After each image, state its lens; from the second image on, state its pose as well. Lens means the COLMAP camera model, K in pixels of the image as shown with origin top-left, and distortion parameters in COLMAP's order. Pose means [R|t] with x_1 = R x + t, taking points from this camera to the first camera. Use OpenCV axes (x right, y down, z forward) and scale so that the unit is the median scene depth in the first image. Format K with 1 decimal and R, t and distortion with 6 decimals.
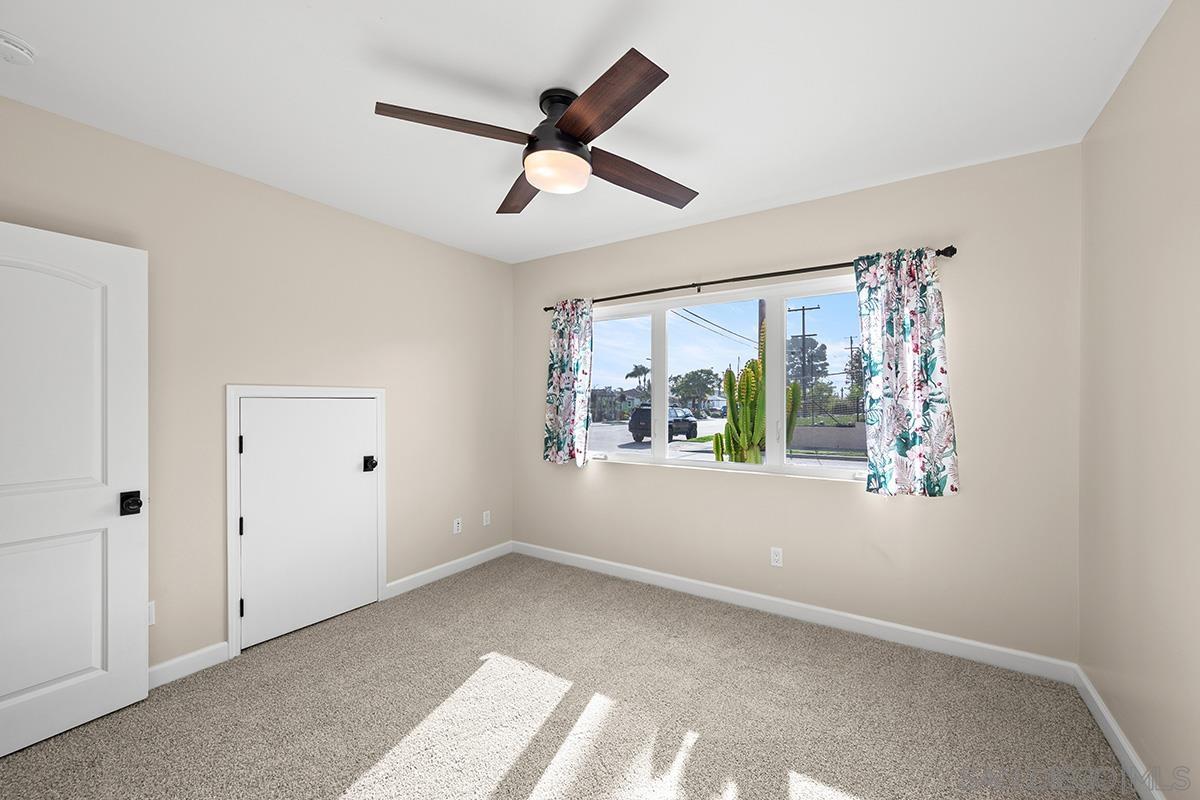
lens RADIAL K [[480.8, 0, 599.6], [0, 480.8, 399.7], [0, 0, 1]] dist [0.001773, 0.000207]
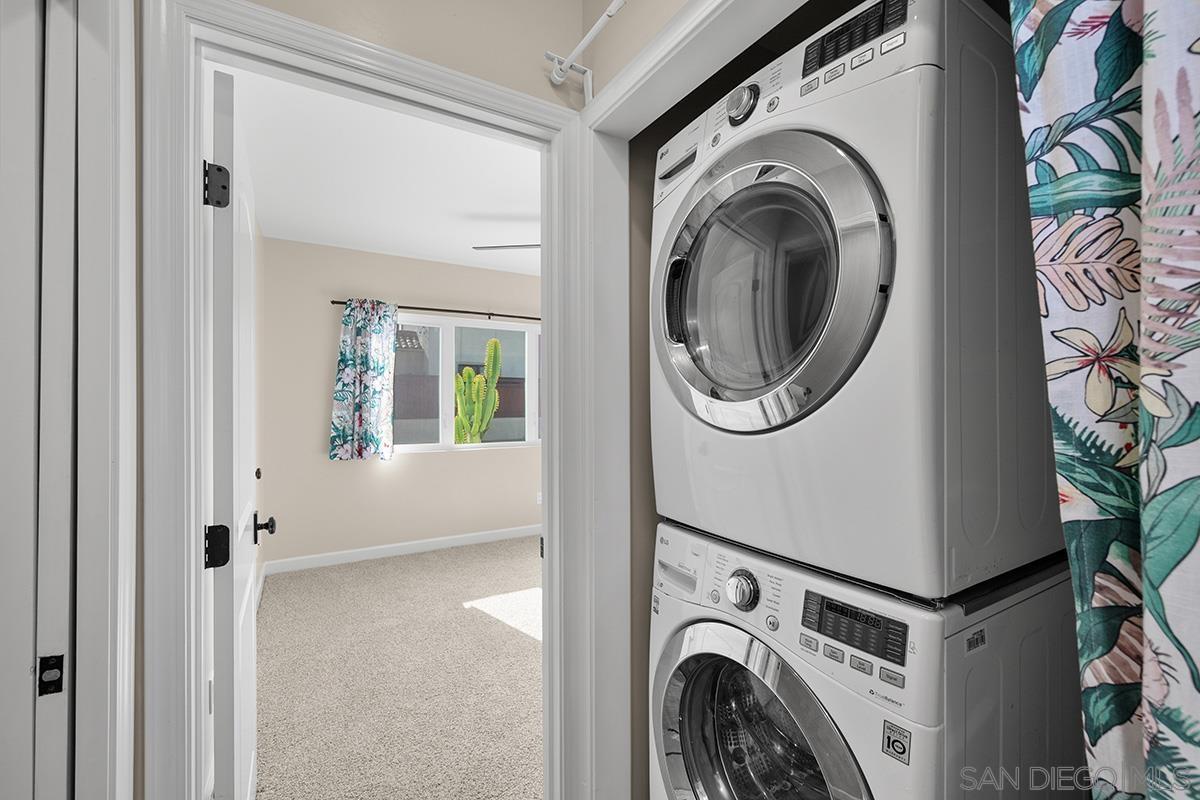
lens RADIAL K [[500.6, 0, 598.6], [0, 500.6, 401.1], [0, 0, 1]] dist [0.001899, -0.000081]
pose [[0.420563, 0.008666, 0.907222, -0.815888], [-0.003008, 0.999962, -0.008157, 0.016160], [-0.907259, 0.000702, 0.420573, 0.105018]]
